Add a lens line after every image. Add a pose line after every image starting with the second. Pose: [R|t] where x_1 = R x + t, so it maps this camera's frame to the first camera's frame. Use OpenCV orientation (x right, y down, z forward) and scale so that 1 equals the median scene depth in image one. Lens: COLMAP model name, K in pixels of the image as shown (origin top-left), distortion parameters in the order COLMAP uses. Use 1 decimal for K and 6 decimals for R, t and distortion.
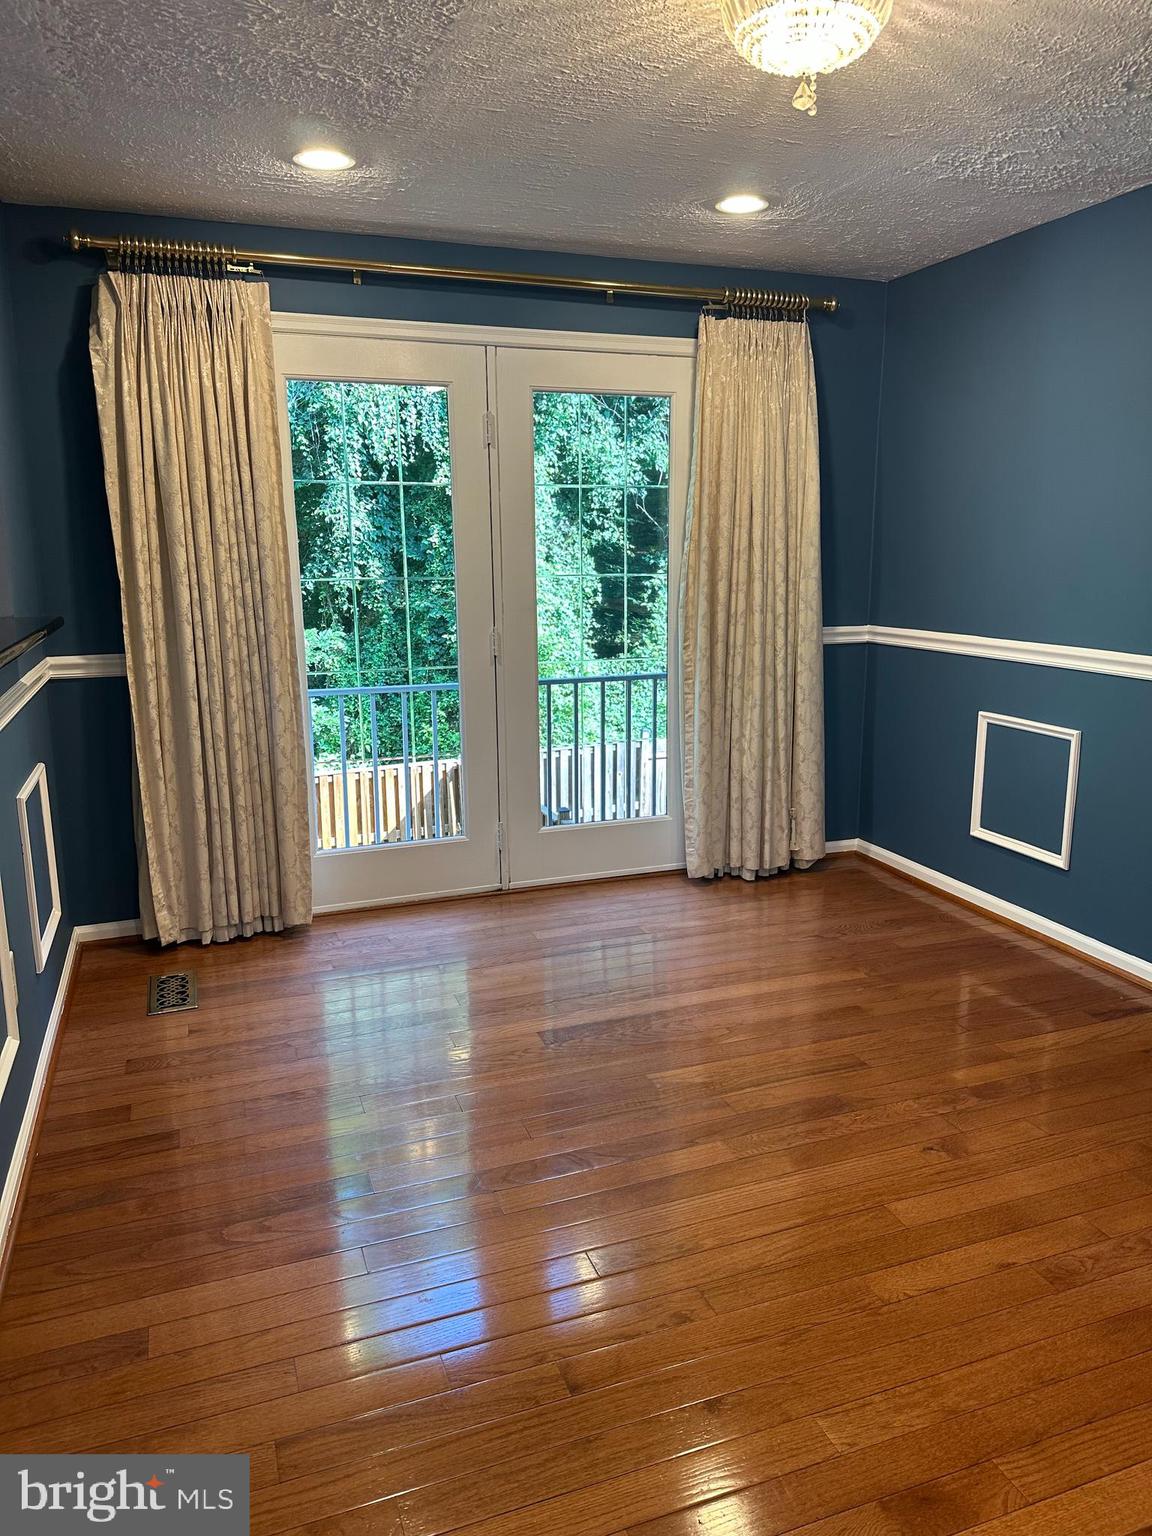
lens RADIAL K [[1081.5, 0, 576.7], [0, 1081.5, 759.8], [0, 0, 1]] dist [0.057163, -0.083433]
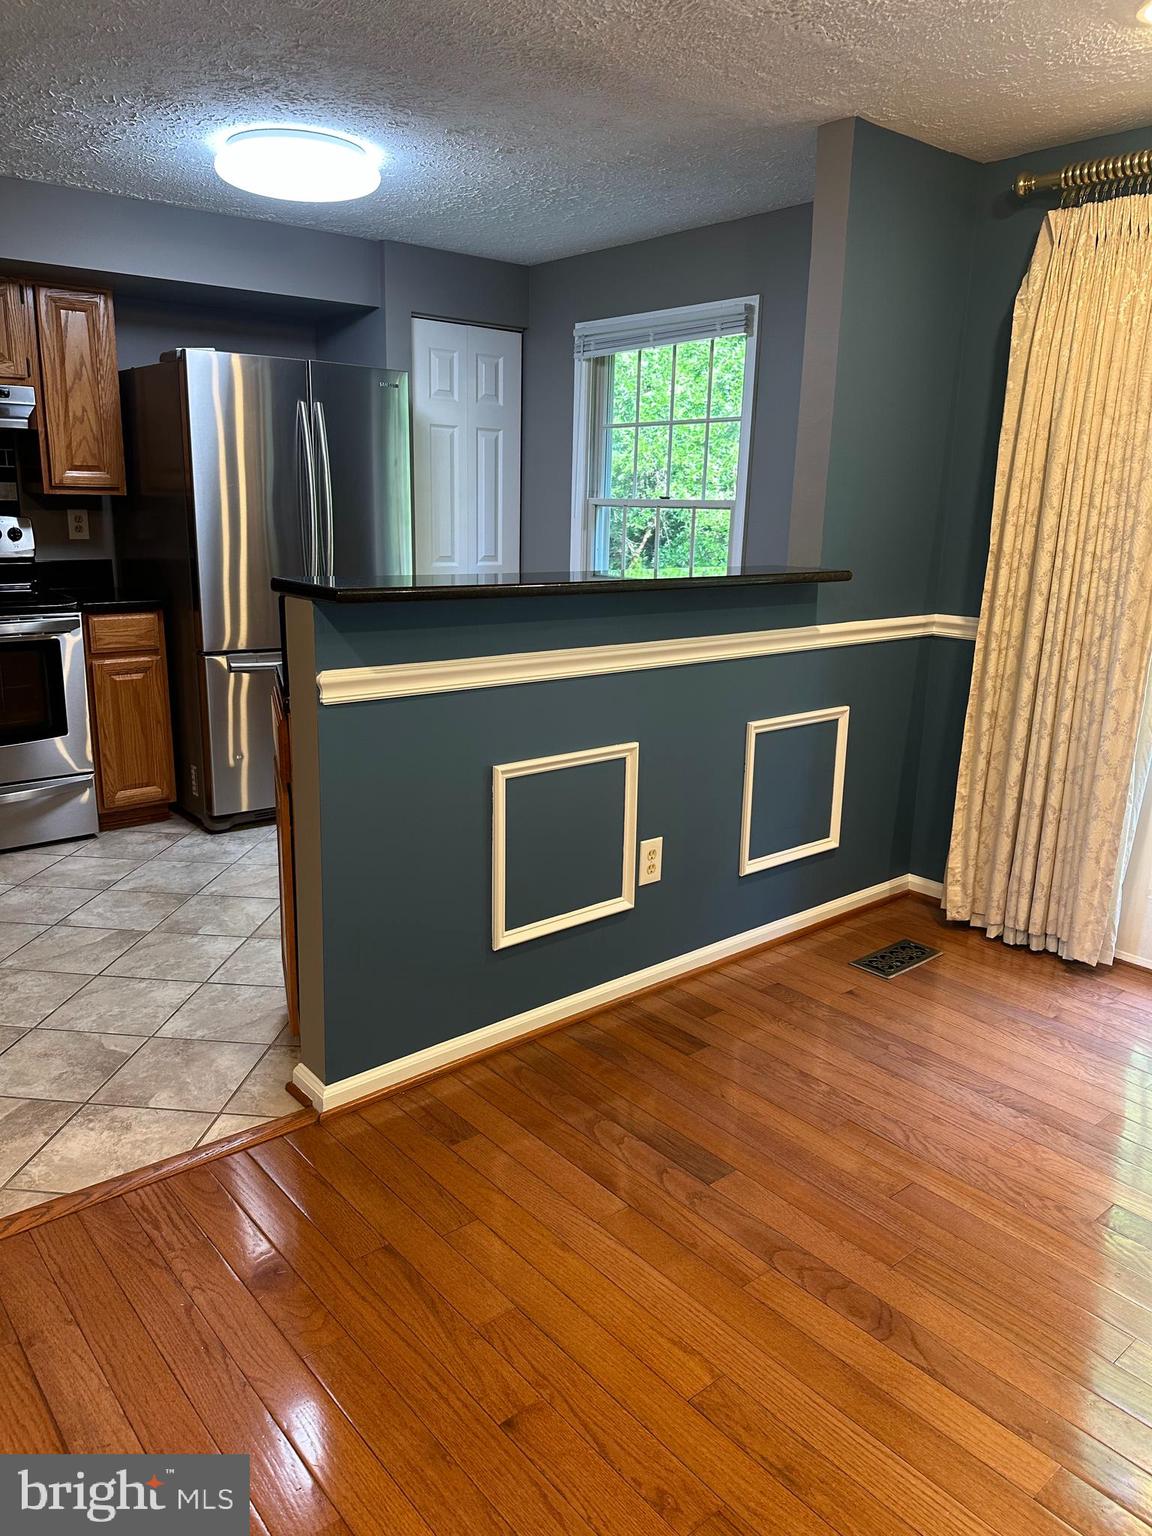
lens RADIAL K [[1081.5, 0, 585.2], [0, 1081.5, 756.9], [0, 0, 1]] dist [0.057163, -0.083433]
pose [[0.345965, 0.237440, -0.907706, 0.361223], [-0.213231, 0.962031, 0.170380, -0.066874], [0.913696, 0.134605, 0.383458, 0.314707]]
